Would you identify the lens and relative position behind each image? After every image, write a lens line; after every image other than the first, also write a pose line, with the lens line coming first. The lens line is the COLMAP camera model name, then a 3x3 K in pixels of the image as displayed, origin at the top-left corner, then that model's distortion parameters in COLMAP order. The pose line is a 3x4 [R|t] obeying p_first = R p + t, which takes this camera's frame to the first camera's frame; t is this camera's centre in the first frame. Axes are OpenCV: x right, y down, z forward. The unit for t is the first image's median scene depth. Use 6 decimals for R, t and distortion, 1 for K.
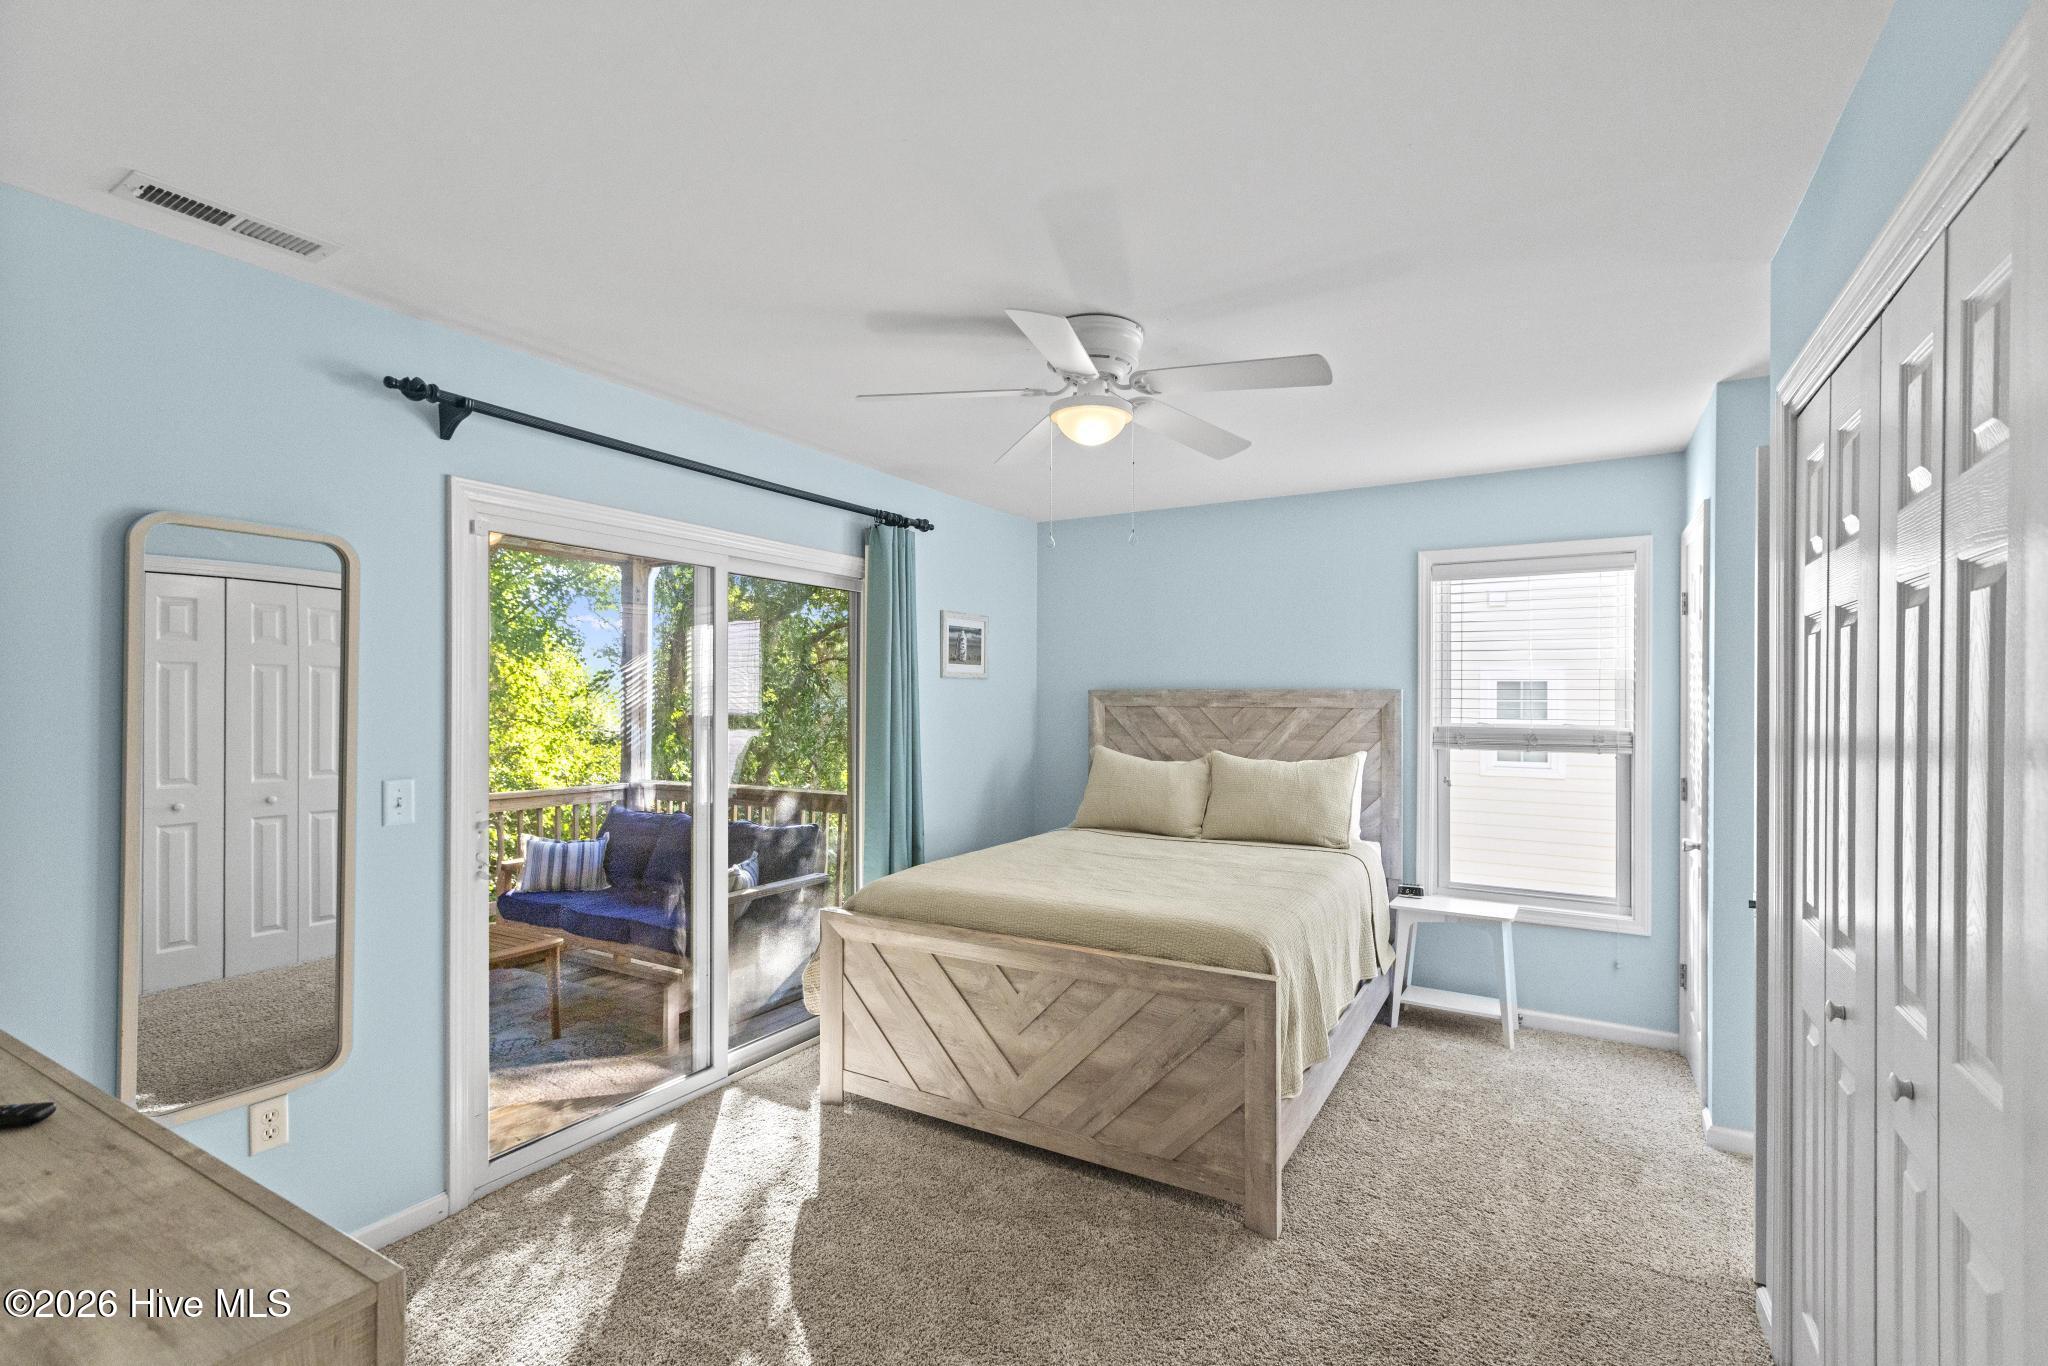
lens RADIAL K [[913.4, 0, 1033.8], [0, 913.4, 695.9], [0, 0, 1]] dist [0.000288, -0.000726]
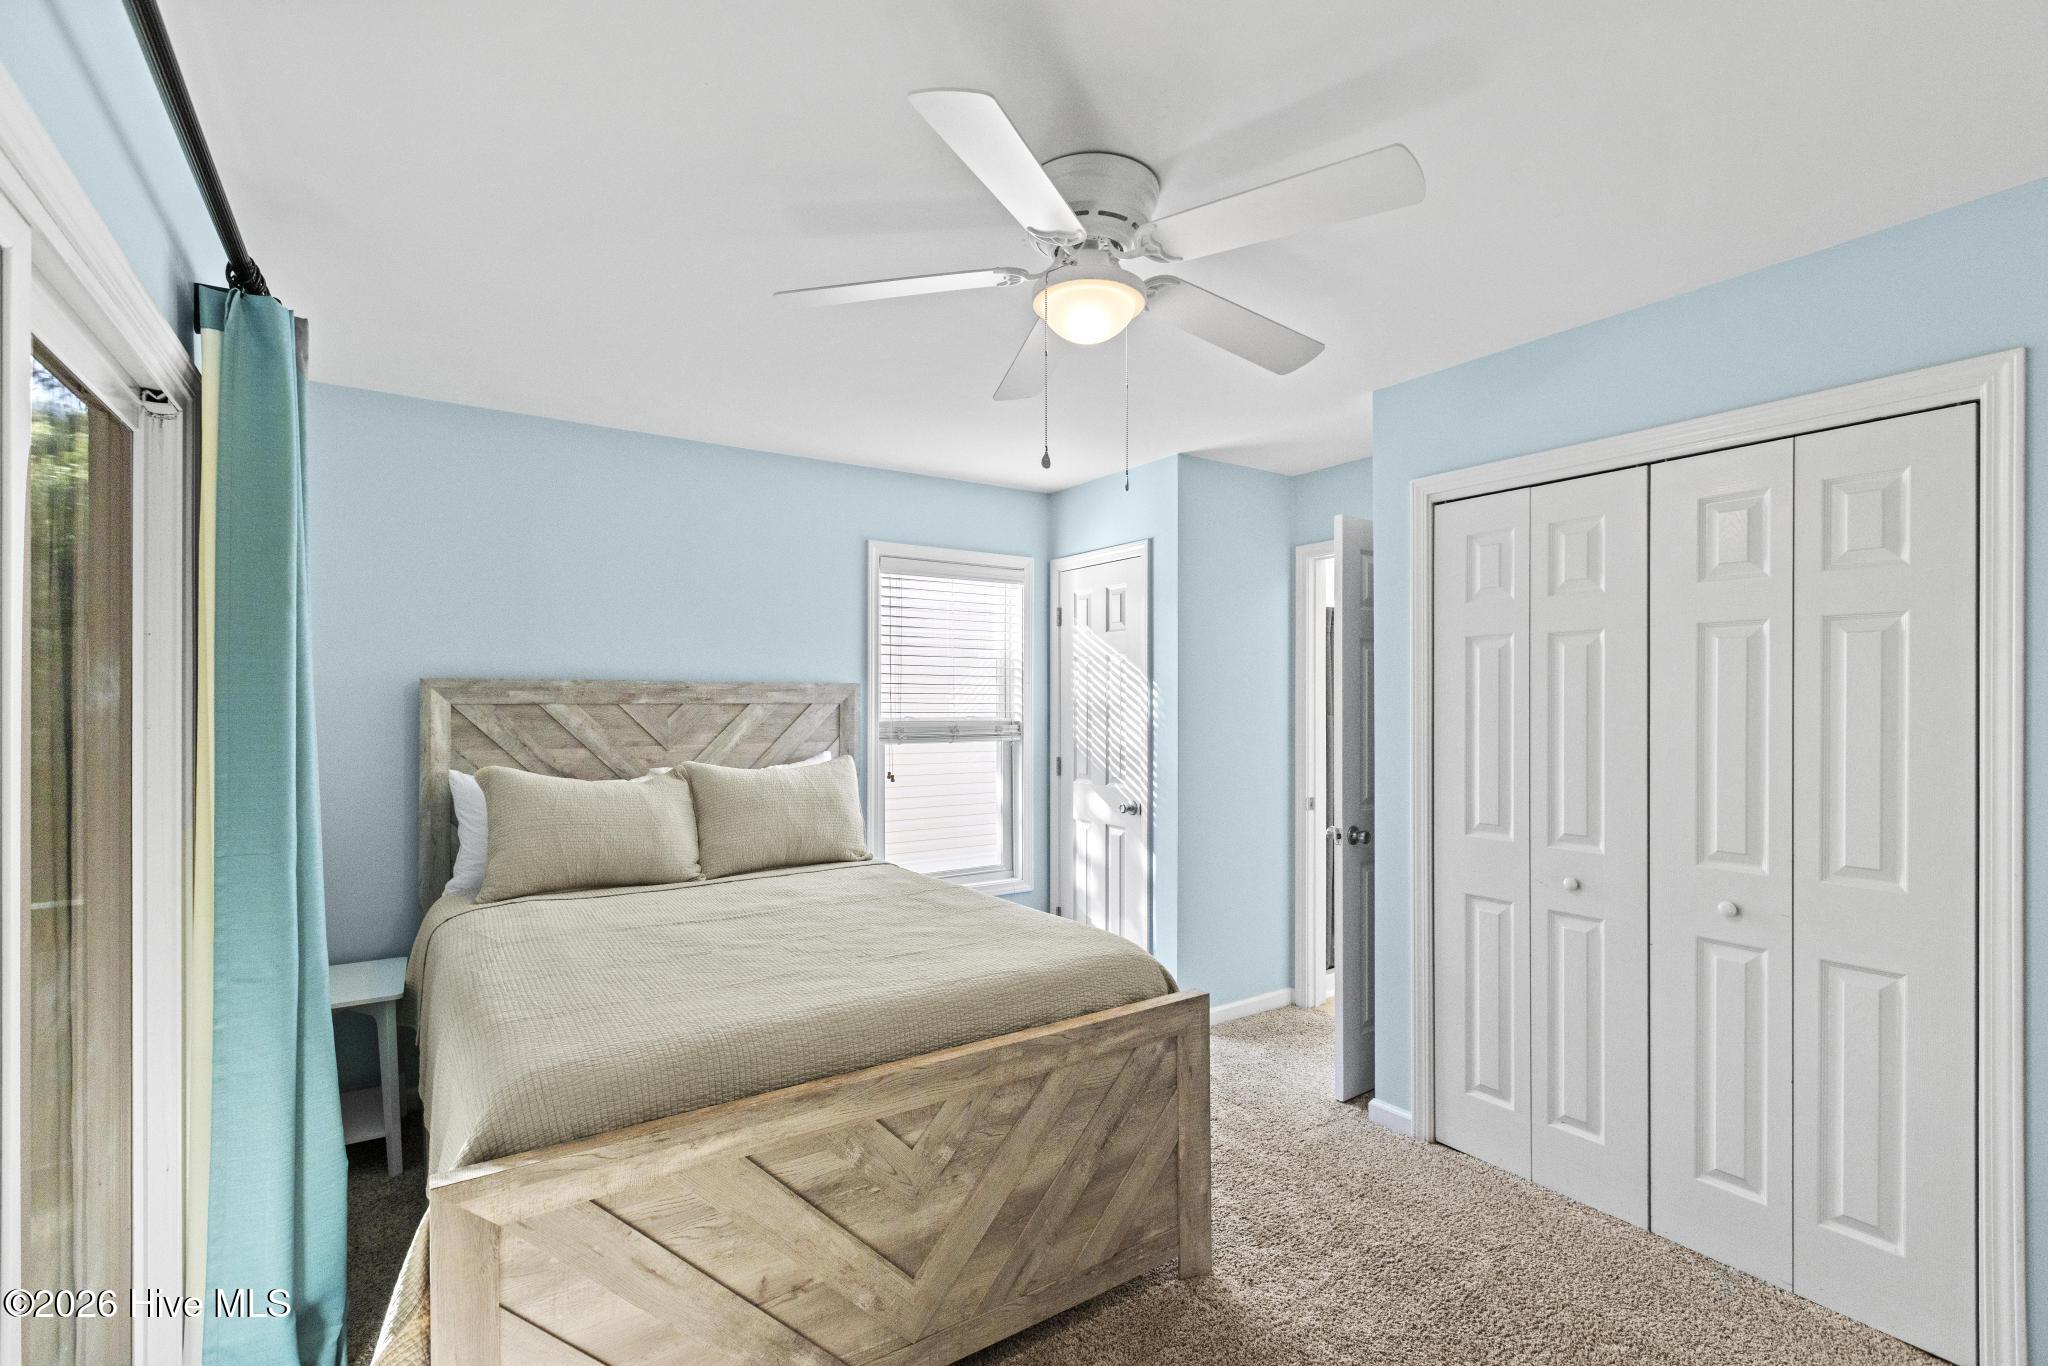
lens RADIAL K [[913.4, 0, 1030.2], [0, 913.4, 697.9], [0, 0, 1]] dist [0.000288, -0.000726]
pose [[0.439177, -0.000940, 0.898400, -0.404991], [-0.000674, 0.999999, 0.001375, 0.007228], [-0.898400, -0.001209, 0.439176, 0.472209]]
